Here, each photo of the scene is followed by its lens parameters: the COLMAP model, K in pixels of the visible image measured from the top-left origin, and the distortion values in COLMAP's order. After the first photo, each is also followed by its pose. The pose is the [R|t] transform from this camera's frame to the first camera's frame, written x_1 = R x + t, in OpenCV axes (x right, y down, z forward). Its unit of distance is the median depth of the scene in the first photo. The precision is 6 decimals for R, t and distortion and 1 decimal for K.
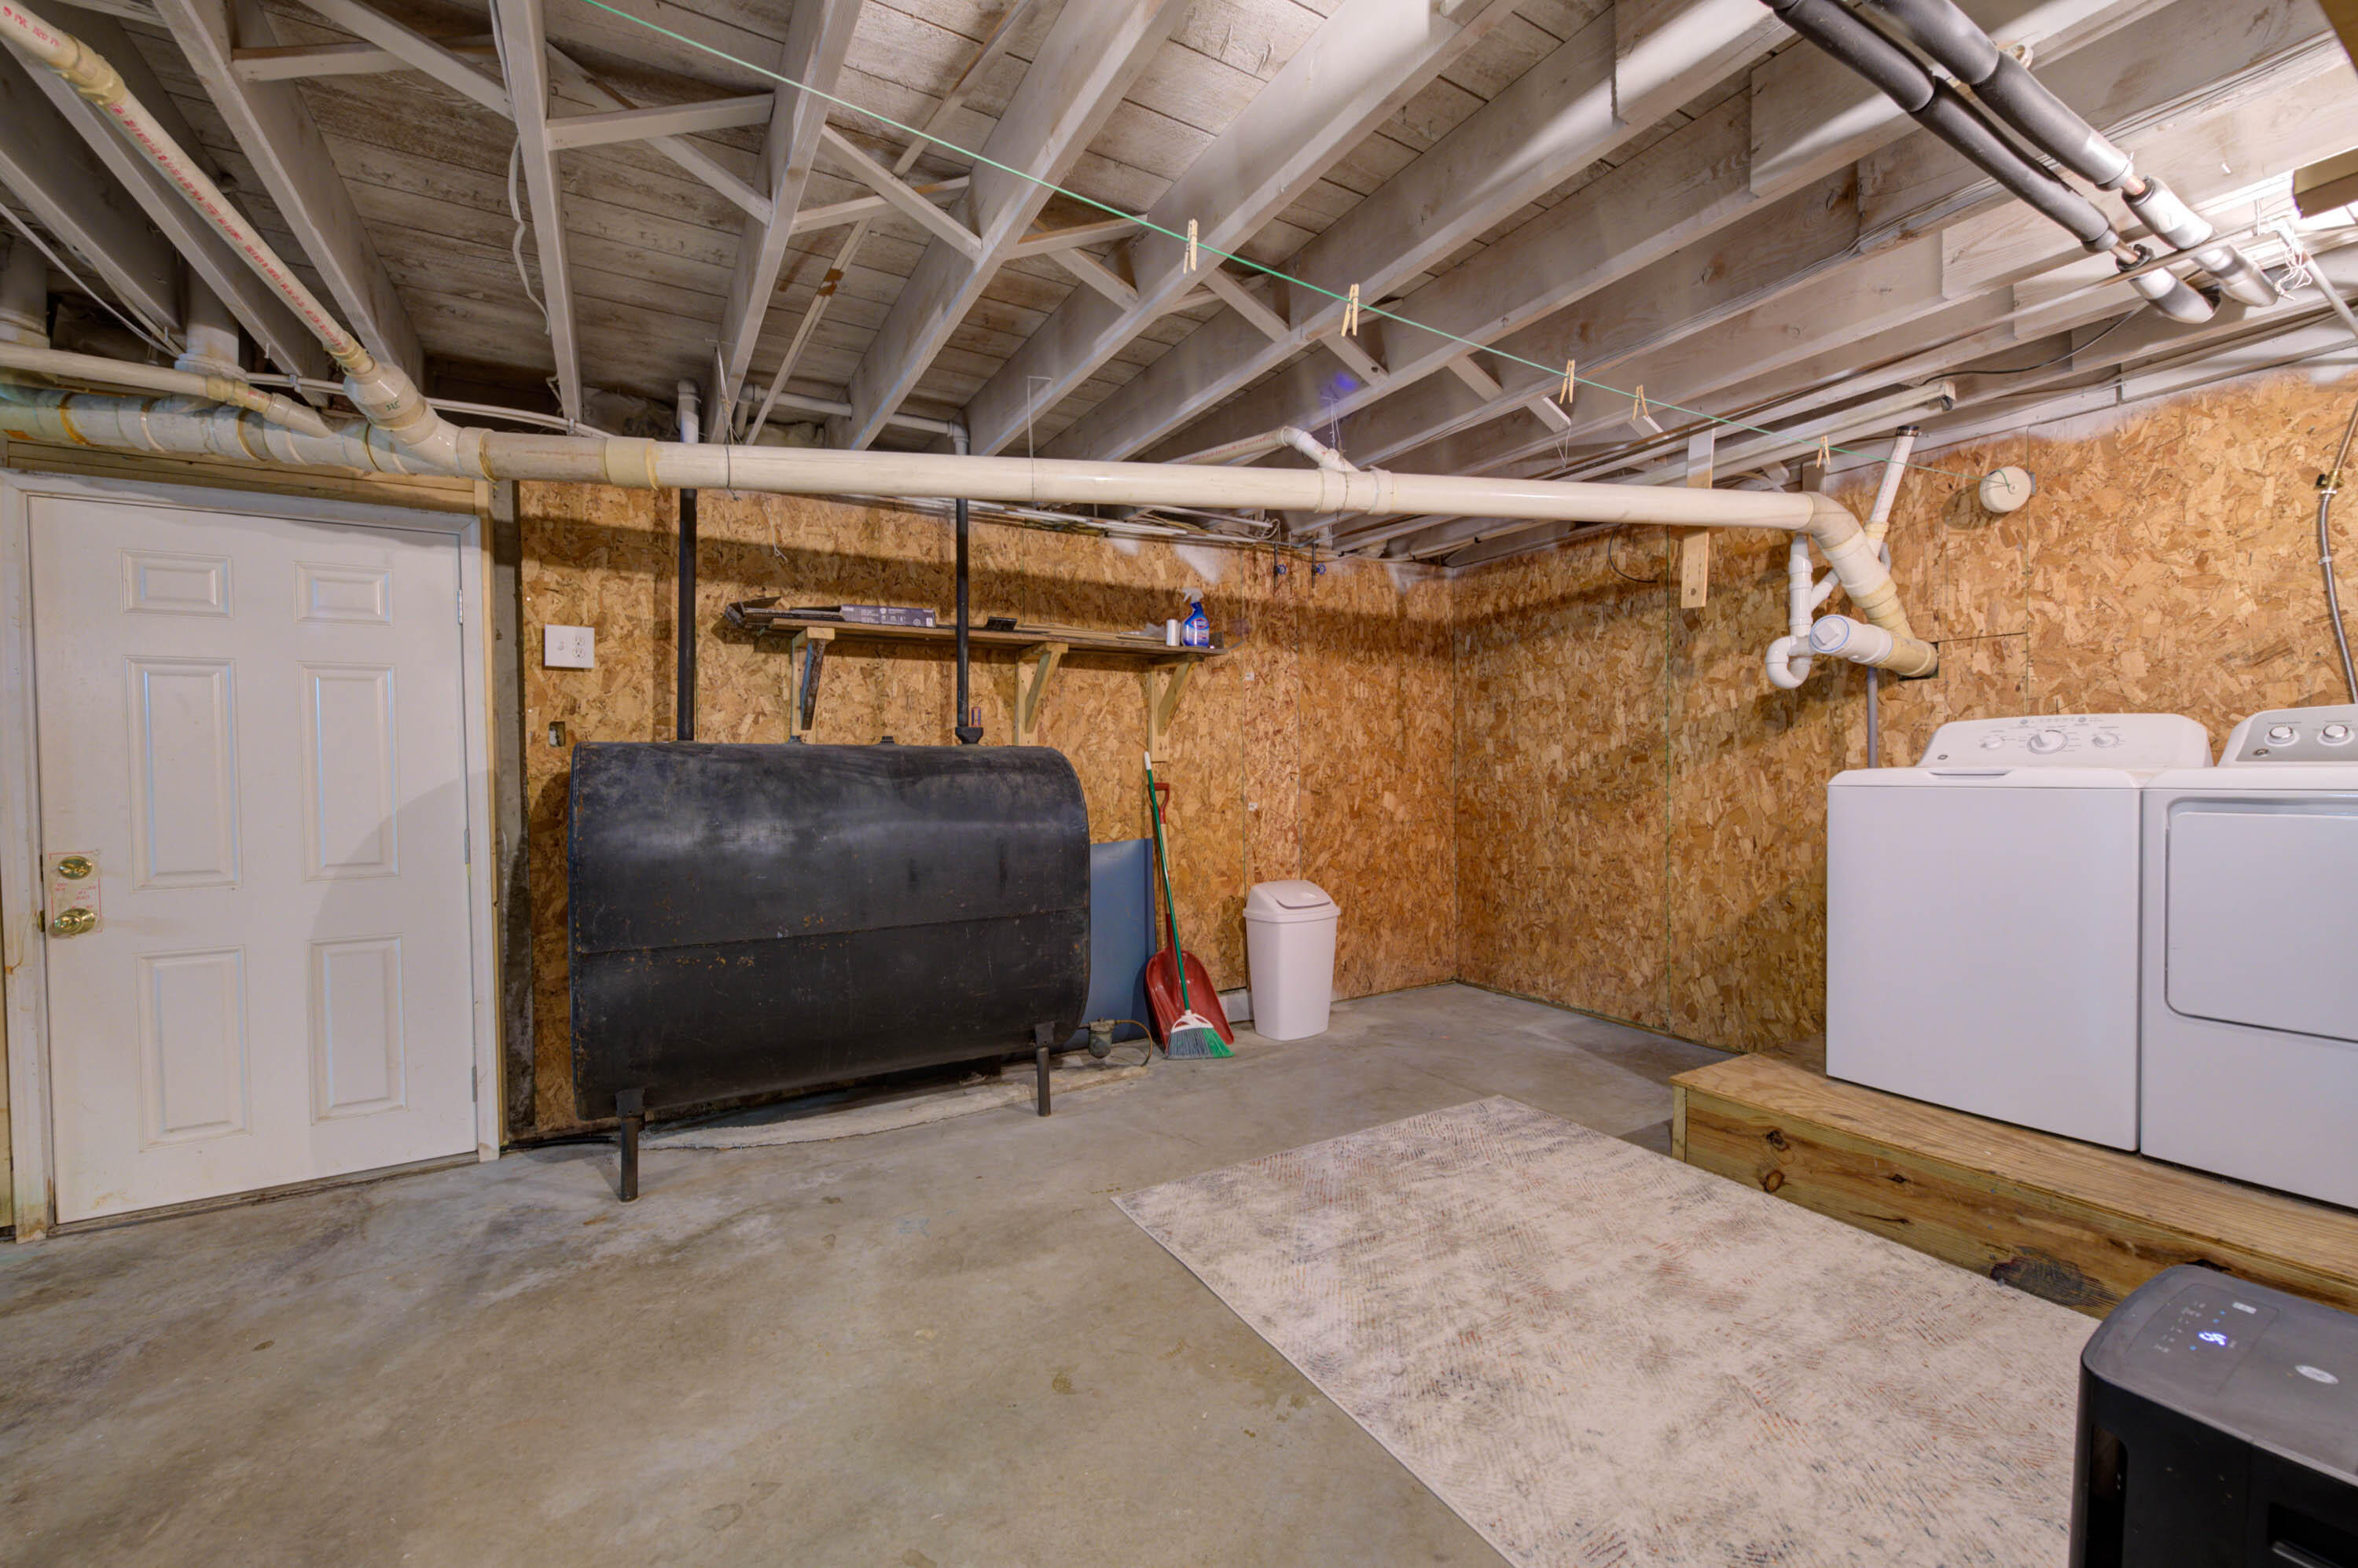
lens RADIAL K [[929.6, 0, 1171.2], [0, 929.6, 782.3], [0, 0, 1]] dist [-0.000747, -0.002232]
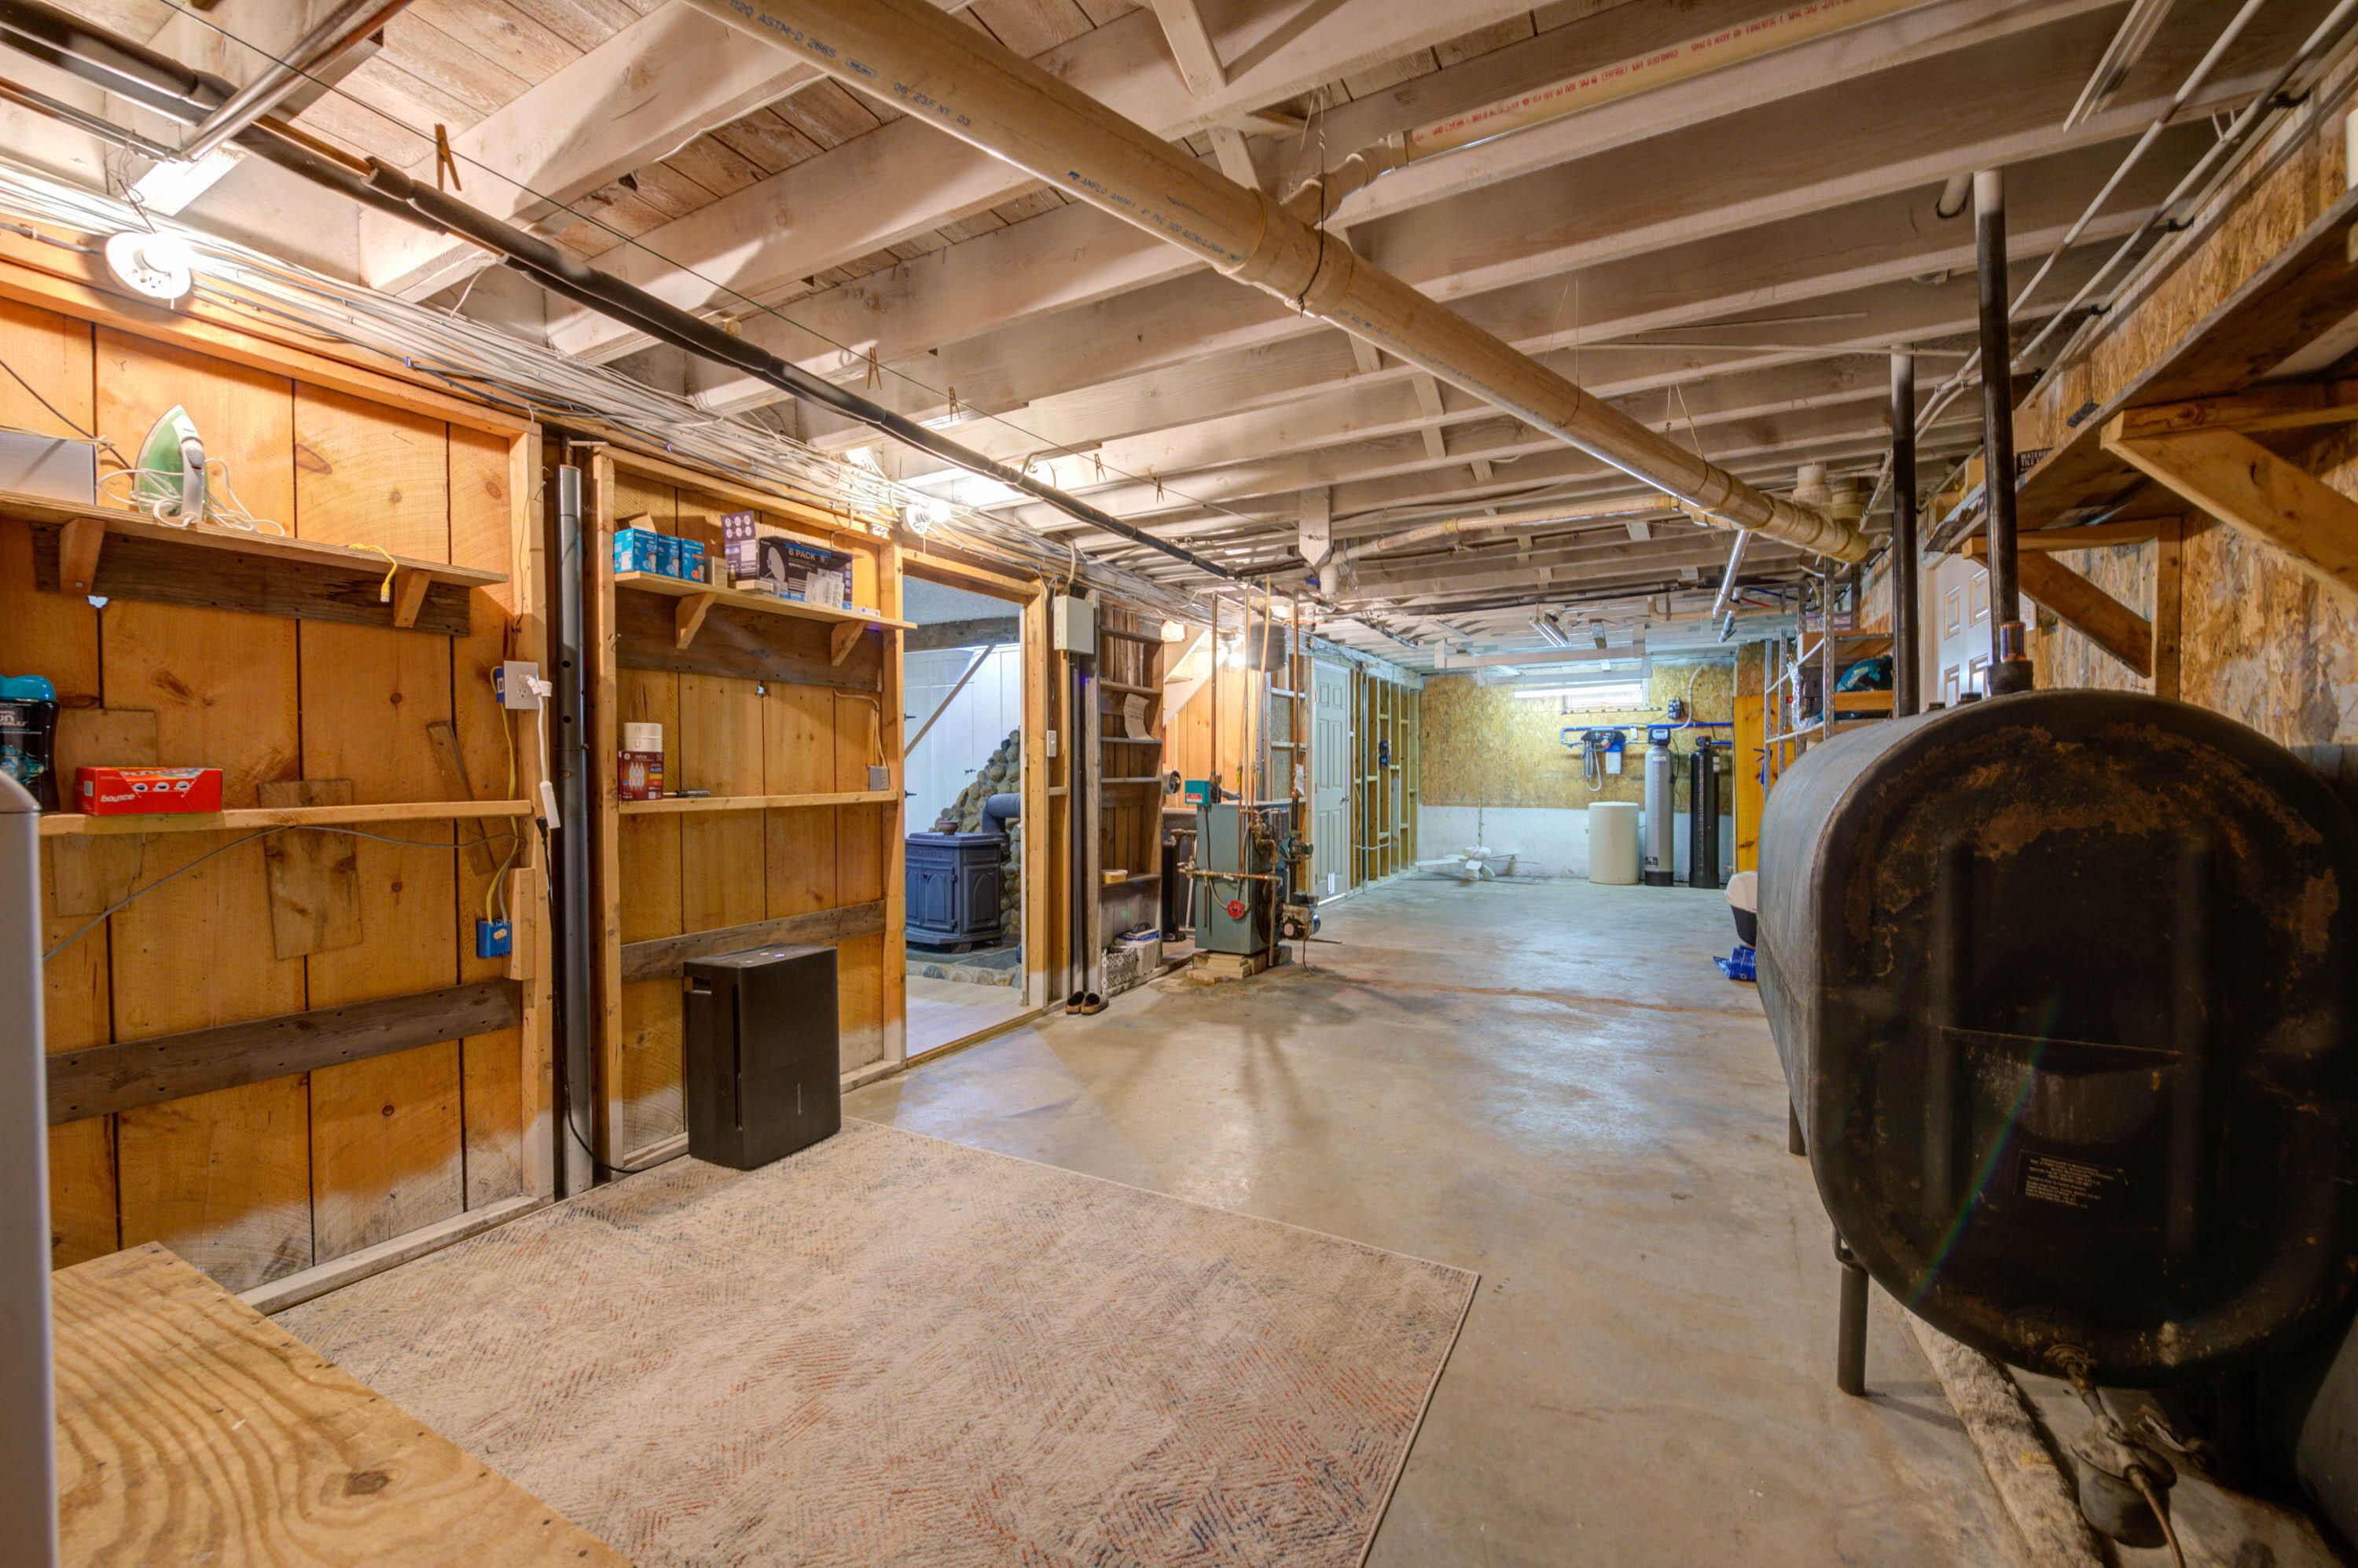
lens RADIAL K [[929.6, 0, 1183.2], [0, 929.6, 784.4], [0, 0, 1]] dist [-0.000747, -0.002232]
pose [[-0.850535, 0.021345, -0.525485, 0.758649], [0.006525, 0.999527, 0.030040, -0.018664], [0.525878, 0.022121, -0.850272, 2.023784]]
